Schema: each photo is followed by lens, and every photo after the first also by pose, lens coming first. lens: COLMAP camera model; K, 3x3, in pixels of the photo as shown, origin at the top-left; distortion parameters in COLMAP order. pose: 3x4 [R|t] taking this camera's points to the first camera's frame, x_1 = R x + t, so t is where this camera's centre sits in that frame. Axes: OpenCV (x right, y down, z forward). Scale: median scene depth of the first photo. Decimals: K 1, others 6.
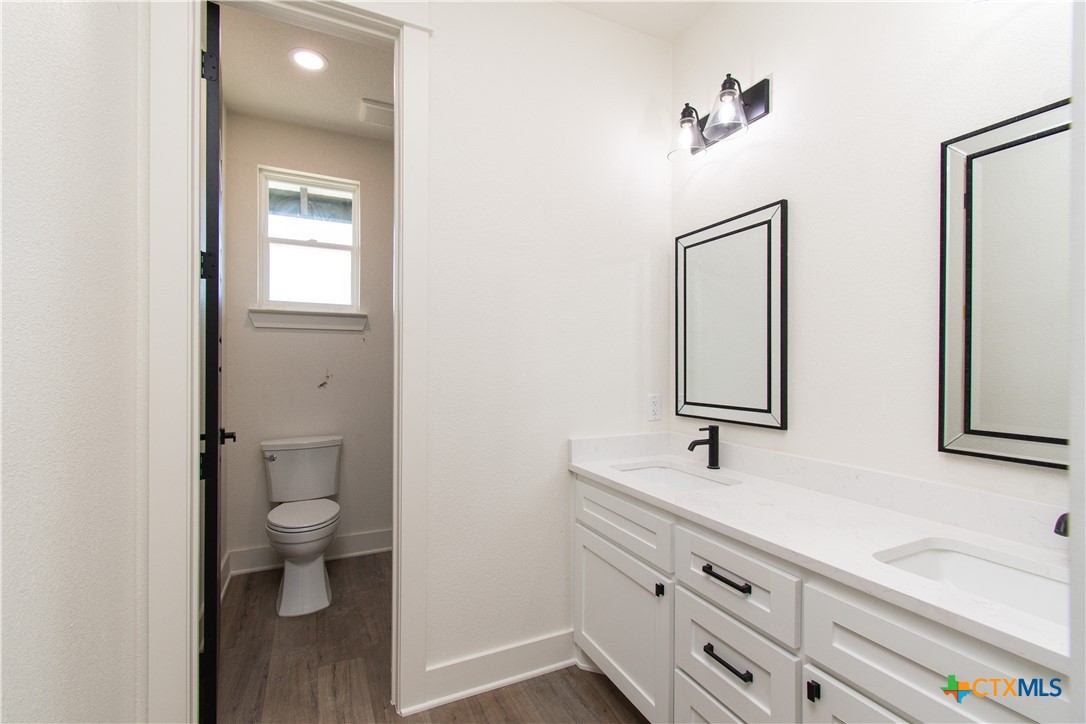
lens RADIAL K [[486.4, 0, 542.1], [0, 486.4, 359.6], [0, 0, 1]] dist [0.002031, 0.000079]
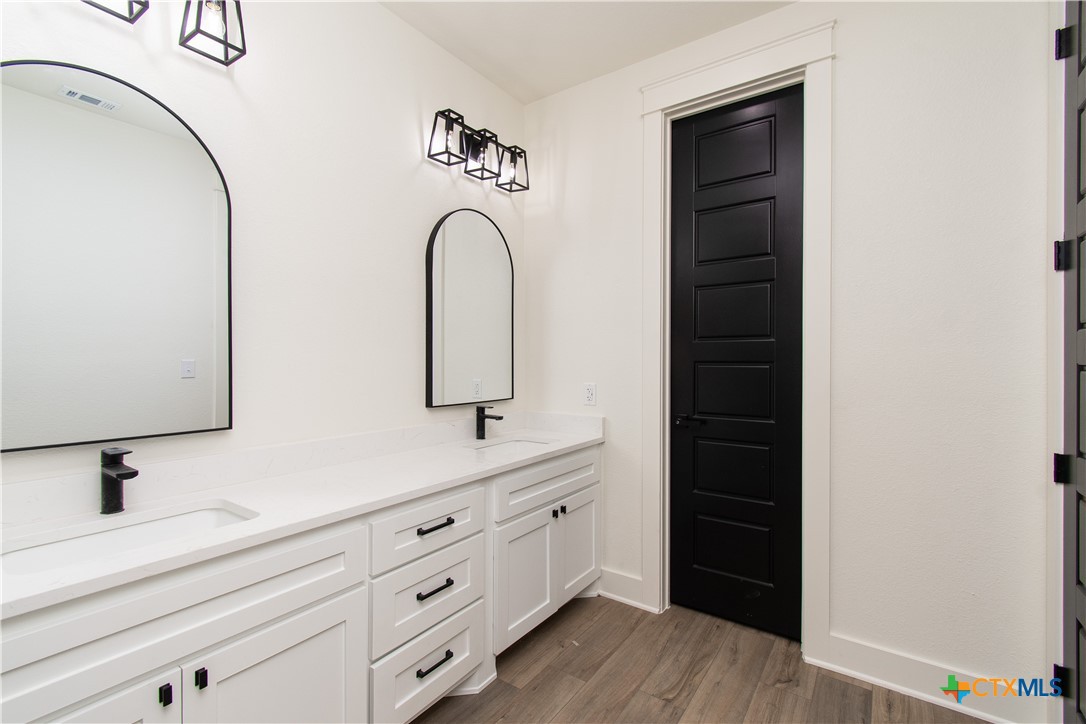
lens RADIAL K [[486.4, 0, 542.1], [0, 486.4, 359.6], [0, 0, 1]] dist [0.002031, 0.000079]
pose [[-0.465697, -0.007308, 0.884914, -0.757046], [-0.013814, 0.999904, 0.000989, 0.007399], [-0.884836, -0.011763, -0.465753, 1.170150]]
